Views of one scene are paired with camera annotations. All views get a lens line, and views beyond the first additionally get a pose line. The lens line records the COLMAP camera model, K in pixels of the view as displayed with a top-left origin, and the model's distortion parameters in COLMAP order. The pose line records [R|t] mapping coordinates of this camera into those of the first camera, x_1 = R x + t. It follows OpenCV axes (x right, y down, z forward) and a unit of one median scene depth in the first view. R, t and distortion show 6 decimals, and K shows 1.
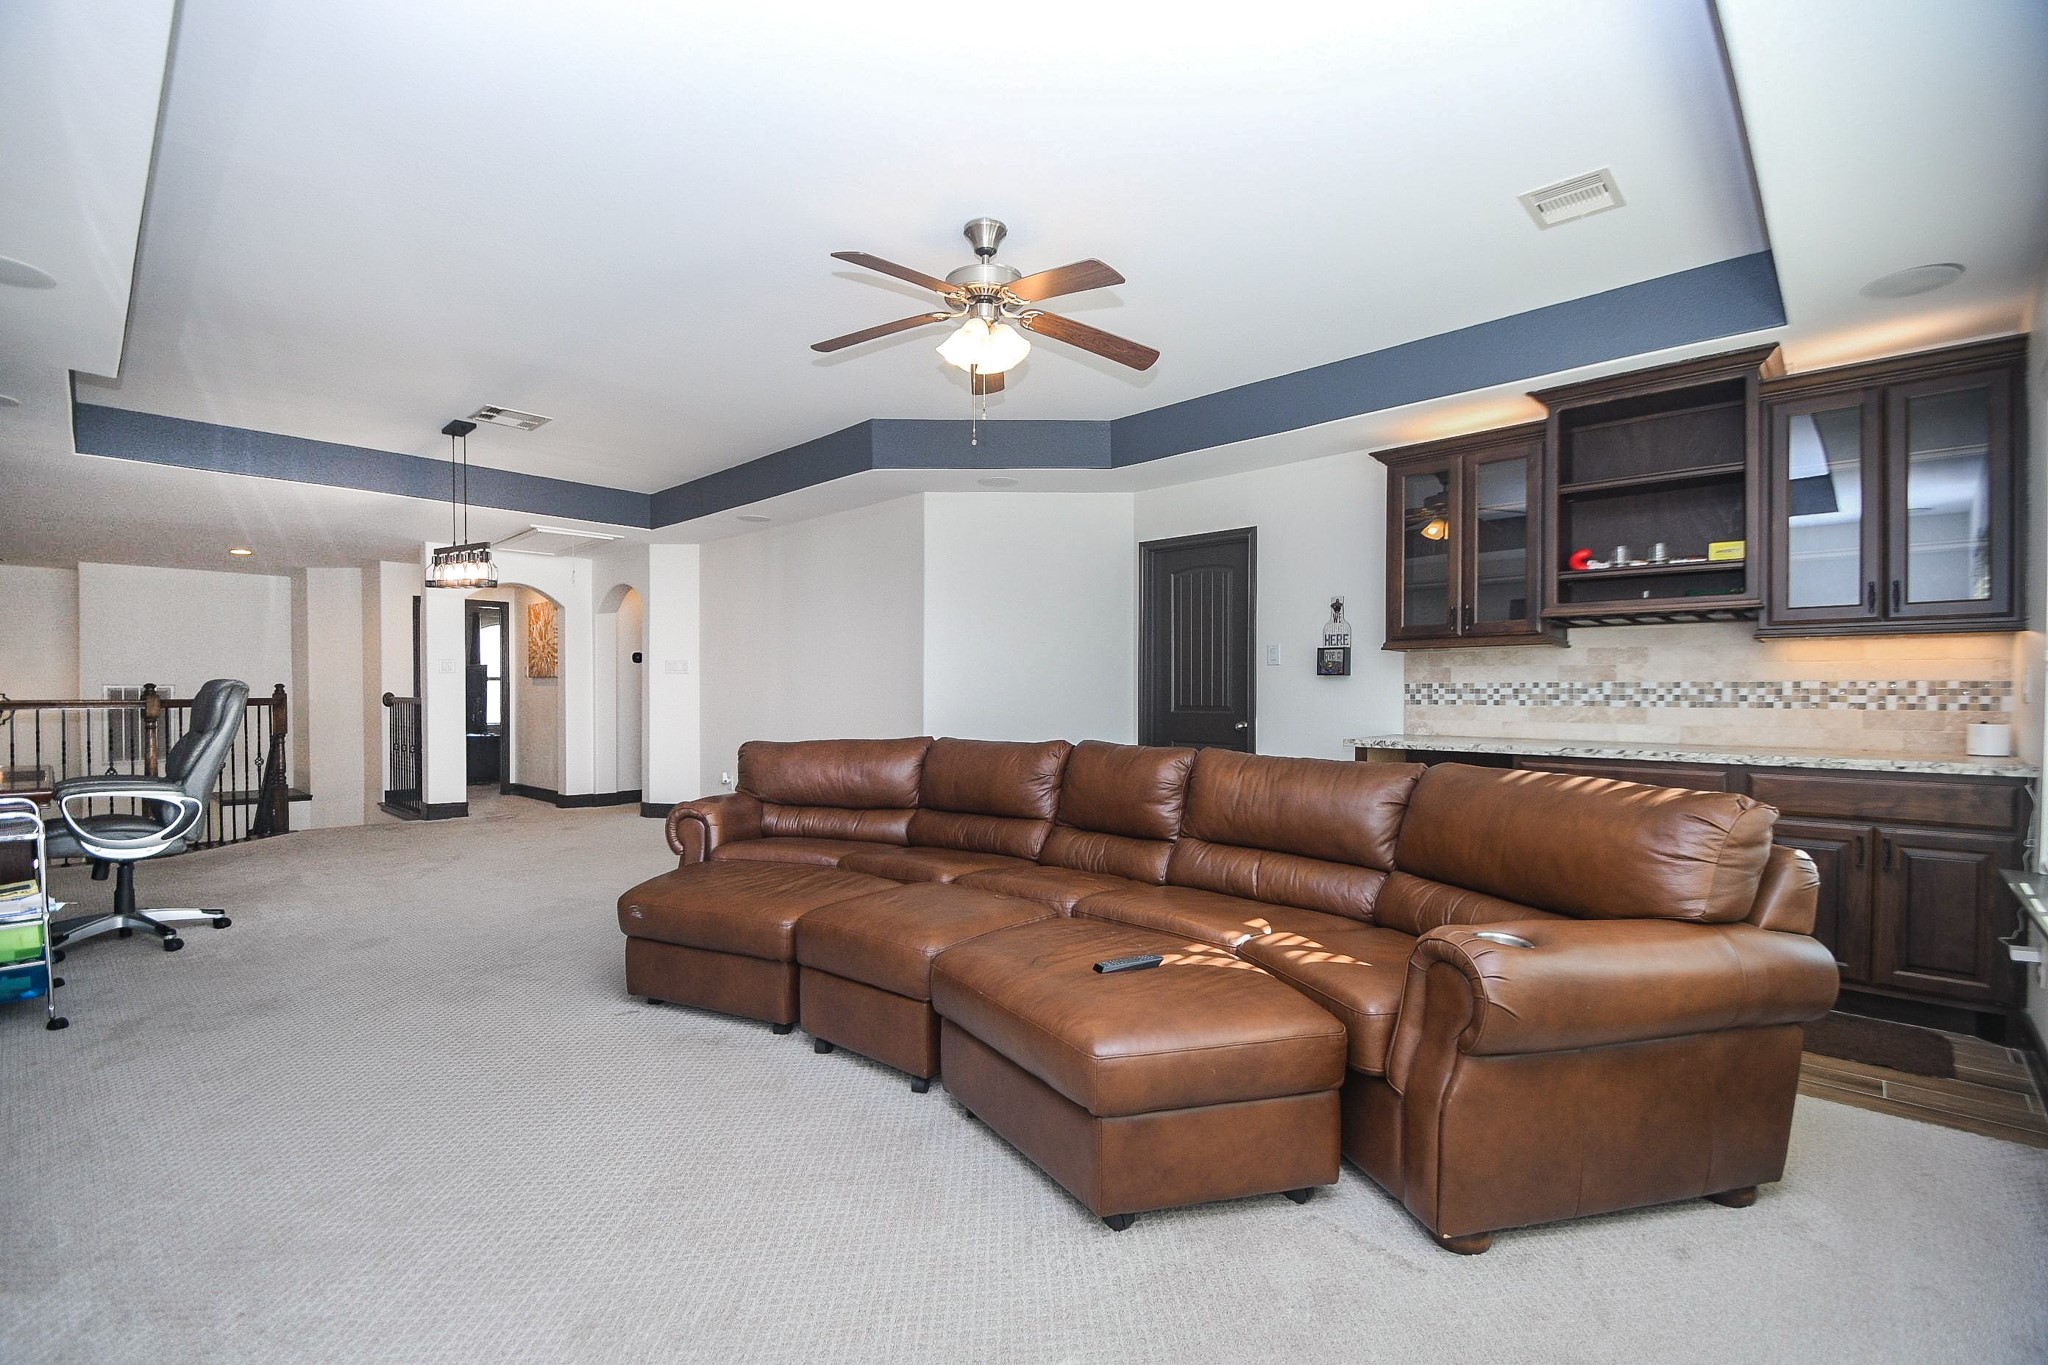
lens RADIAL K [[911.0, 0, 1012.9], [0, 911.0, 688.2], [0, 0, 1]] dist [0.018364, -0.017425]
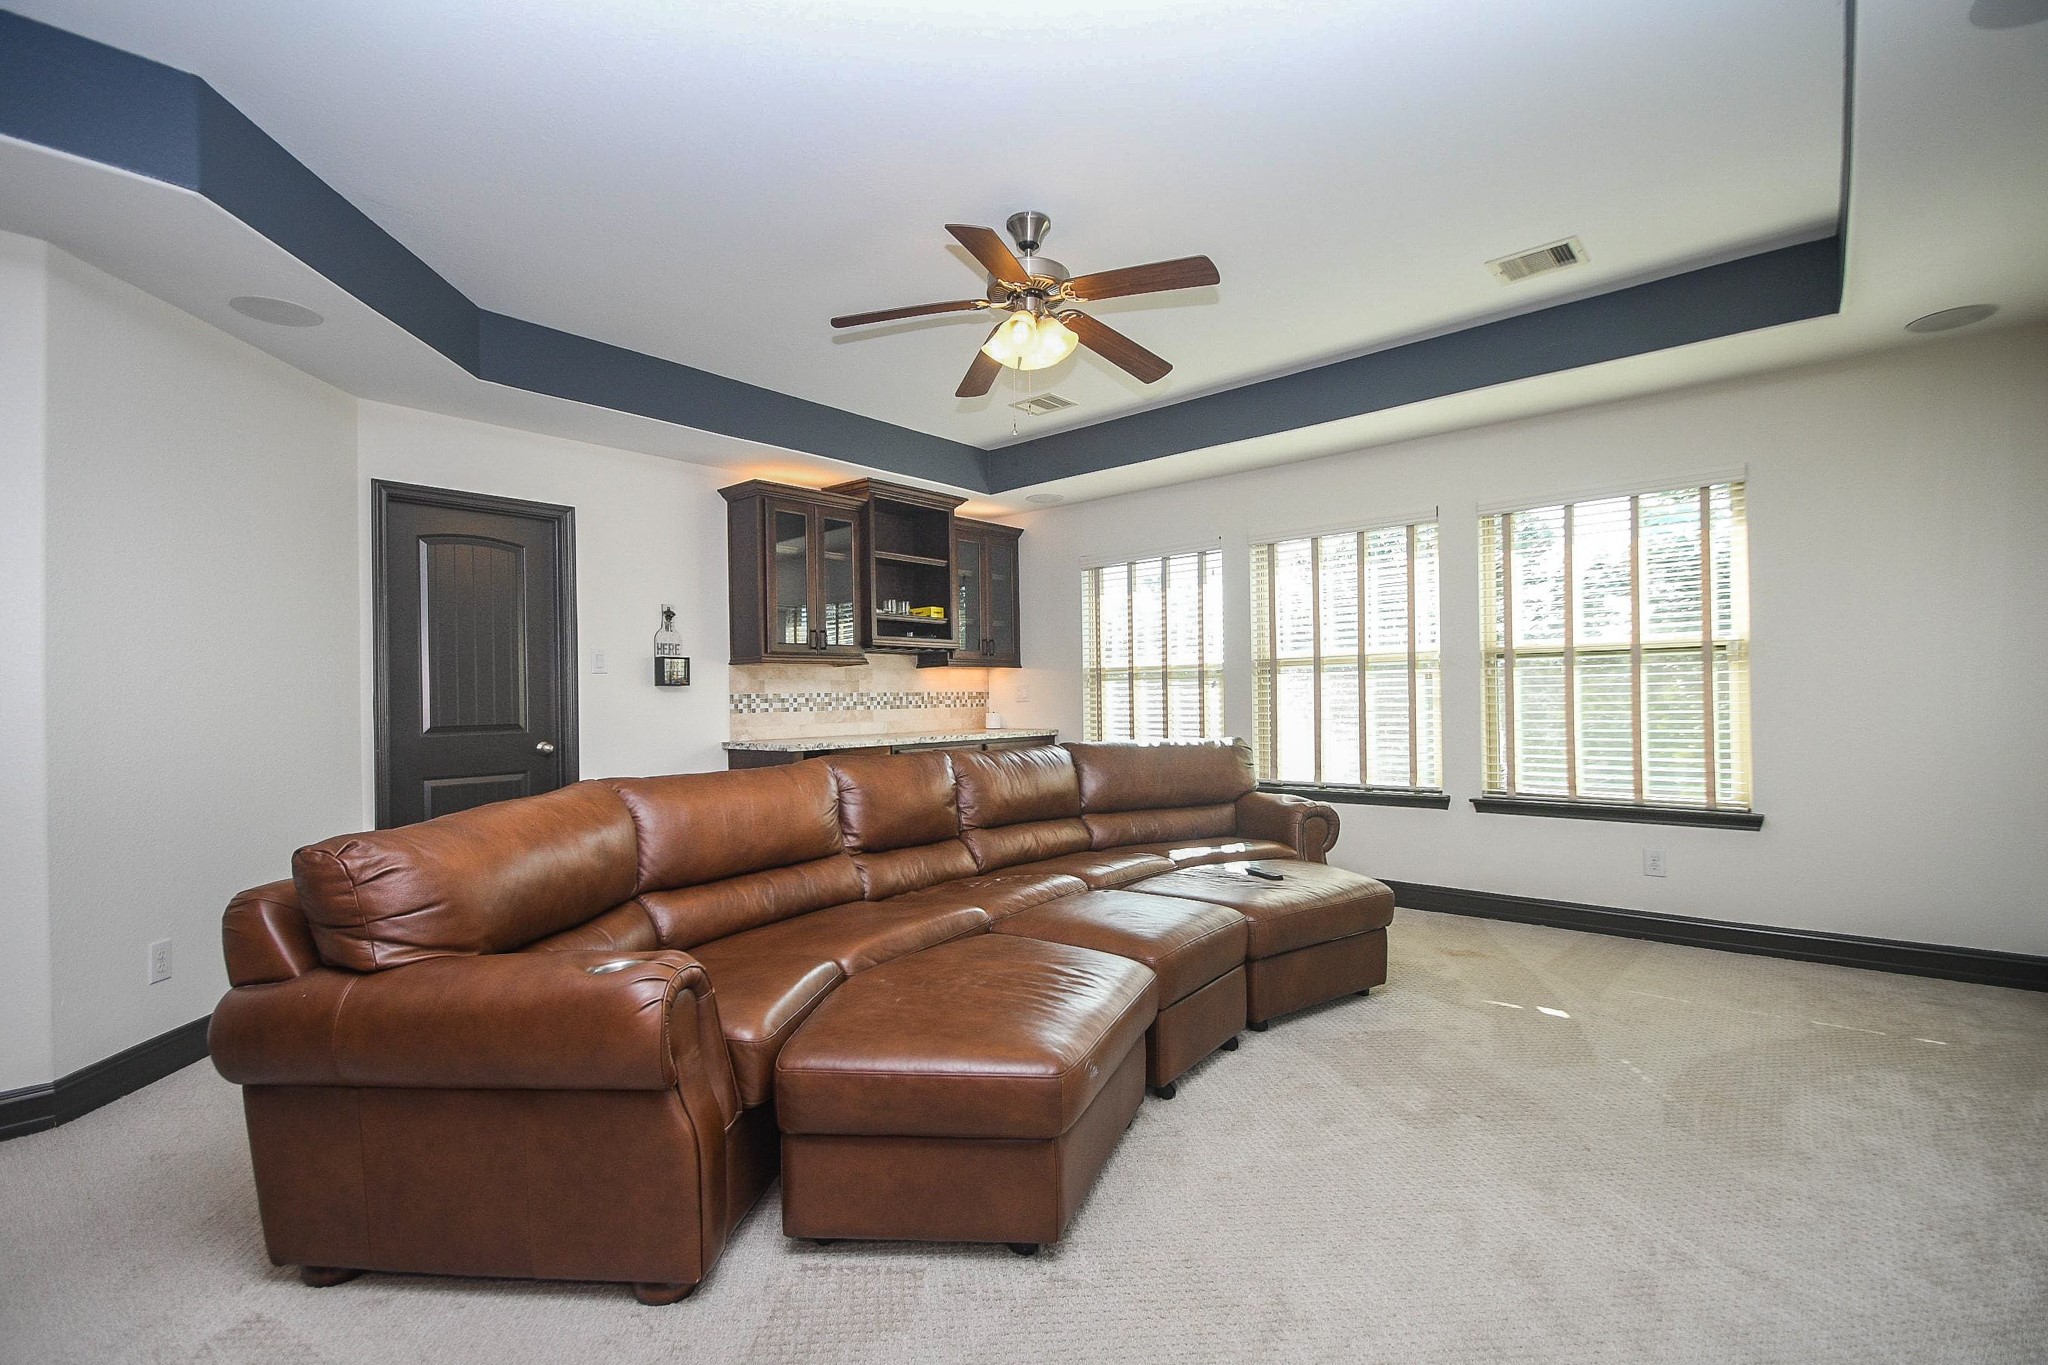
lens RADIAL K [[911.0, 0, 1012.9], [0, 911.0, 688.2], [0, 0, 1]] dist [0.018364, -0.017425]
pose [[-0.059128, 0.011309, 0.998186, -0.698698], [0.014372, 0.999842, -0.010476, 0.004130], [-0.998147, 0.013727, -0.059282, 0.767280]]
